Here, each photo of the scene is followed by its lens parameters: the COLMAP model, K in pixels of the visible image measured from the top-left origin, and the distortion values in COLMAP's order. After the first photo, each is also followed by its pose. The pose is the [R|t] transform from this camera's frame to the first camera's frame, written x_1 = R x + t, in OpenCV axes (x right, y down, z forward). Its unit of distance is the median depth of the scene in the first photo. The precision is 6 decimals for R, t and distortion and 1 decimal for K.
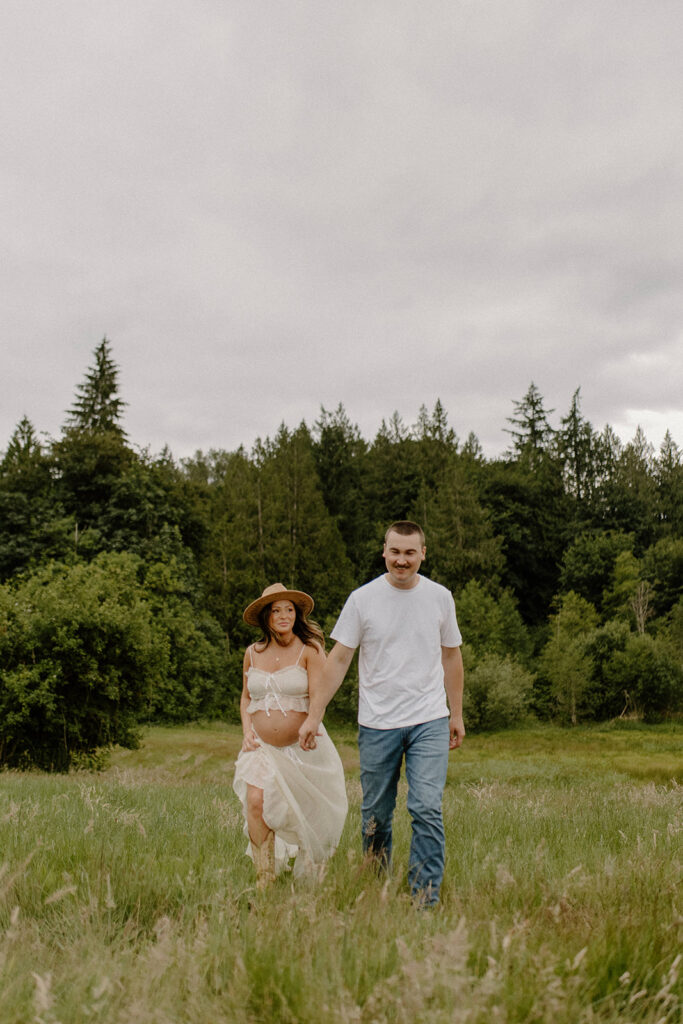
lens RADIAL K [[1018.2, 0, 334.9], [0, 1018.2, 512.2], [0, 0, 1]] dist [0.000326, -0.009490]
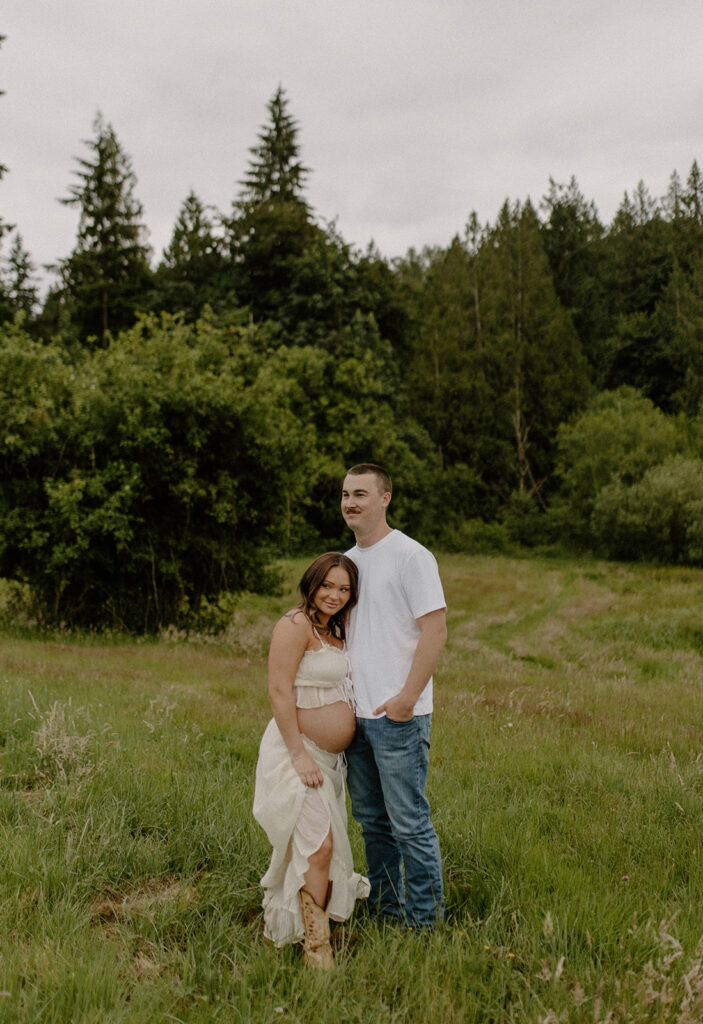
lens RADIAL K [[1100.9, 0, 384.6], [0, 1100.9, 511.3], [0, 0, 1]] dist [0.002137, -0.009598]
pose [[0.986362, -0.008417, -0.164372, -0.002005], [0.036180, 0.985352, 0.166651, 0.019635], [0.160562, -0.170325, 0.972219, 0.104226]]
